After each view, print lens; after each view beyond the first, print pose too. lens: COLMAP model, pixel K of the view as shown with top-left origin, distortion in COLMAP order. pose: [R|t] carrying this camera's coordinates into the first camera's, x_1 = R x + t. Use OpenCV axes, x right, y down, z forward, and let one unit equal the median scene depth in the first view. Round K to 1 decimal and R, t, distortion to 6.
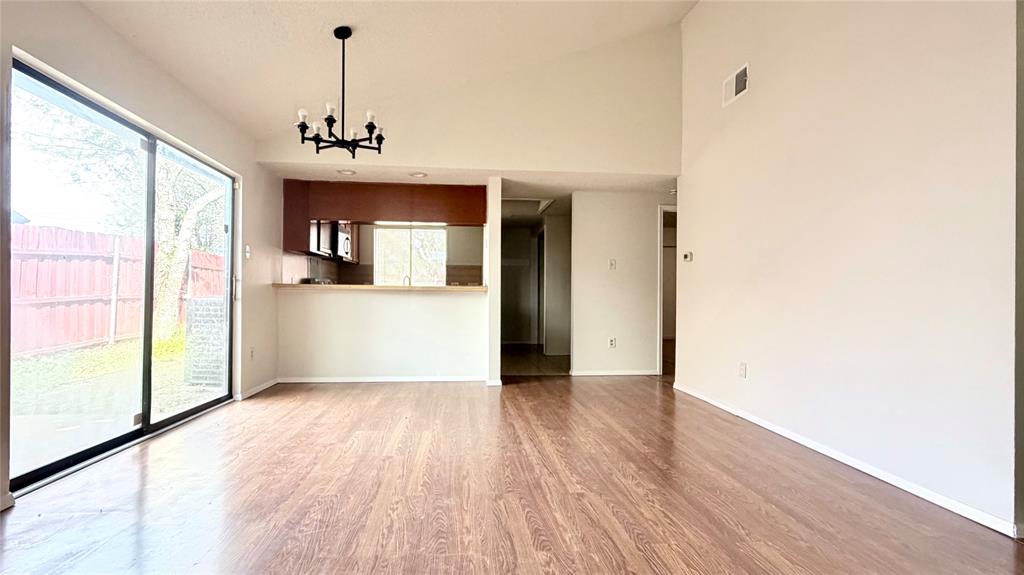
lens RADIAL K [[514.4, 0, 510.2], [0, 514.4, 286.8], [0, 0, 1]] dist [0.005119, -0.002219]
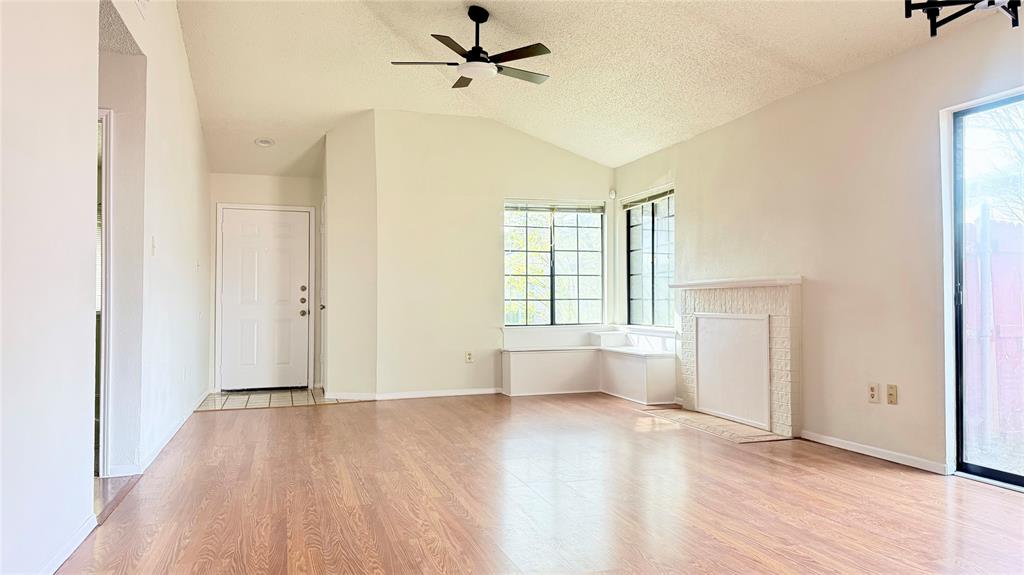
lens RADIAL K [[713.8, 0, 521.5], [0, 713.8, 296.1], [0, 0, 1]] dist [0.030229, -0.012022]
pose [[-0.976232, -0.012487, -0.216370, 0.208837], [-0.005016, 0.999373, -0.035045, 0.028338], [0.216672, -0.033127, -0.975682, 1.241775]]
